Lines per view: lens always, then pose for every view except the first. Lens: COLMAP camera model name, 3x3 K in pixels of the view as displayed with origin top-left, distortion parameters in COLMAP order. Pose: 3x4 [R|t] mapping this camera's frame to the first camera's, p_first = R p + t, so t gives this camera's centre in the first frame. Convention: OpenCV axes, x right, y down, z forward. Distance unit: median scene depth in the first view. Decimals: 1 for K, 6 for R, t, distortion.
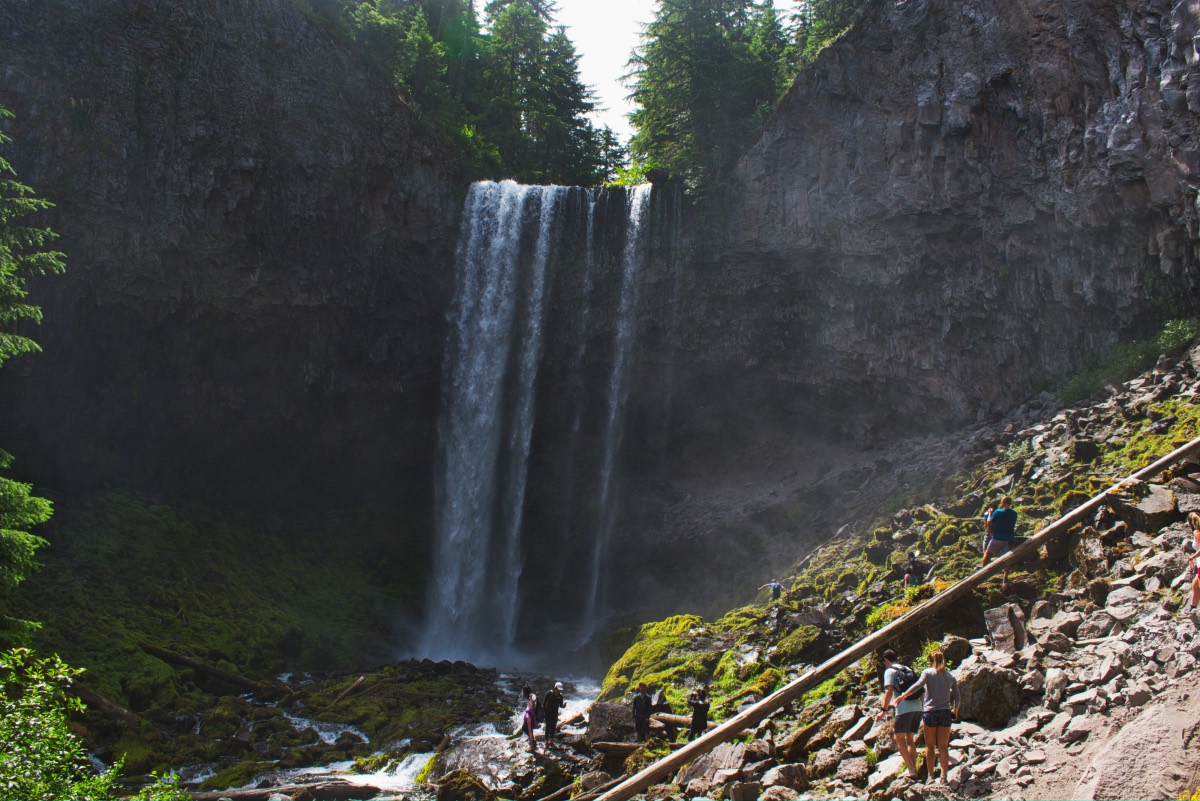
lens RADIAL K [[1144.9, 0, 600.7], [0, 1144.9, 405.0], [0, 0, 1]] dist [-0.007312, 0.000000]
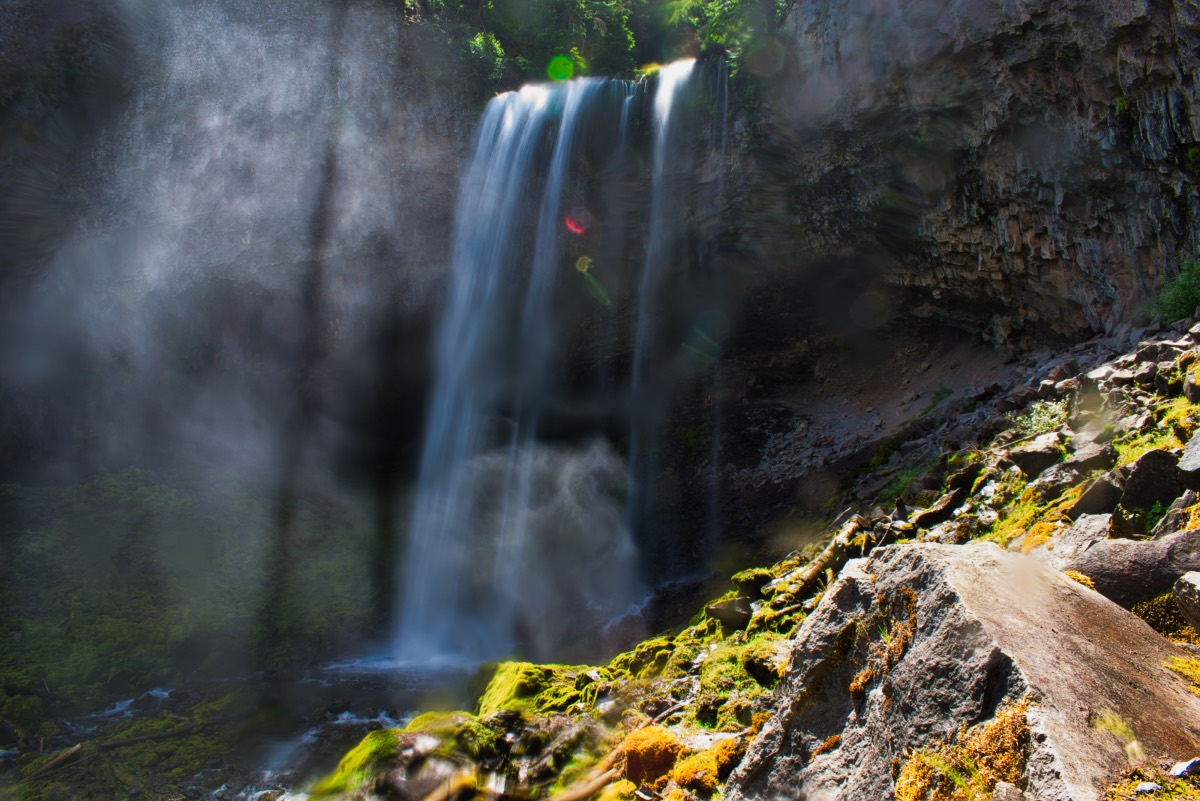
lens RADIAL K [[947.3, 0, 598.9], [0, 947.3, 394.4], [0, 0, 1]] dist [-0.048701, 0.011585]
pose [[0.914173, -0.044687, -0.402853, 0.272263], [0.091641, 0.990955, 0.098032, -0.031854], [0.394829, -0.126536, 0.909999, 0.365487]]
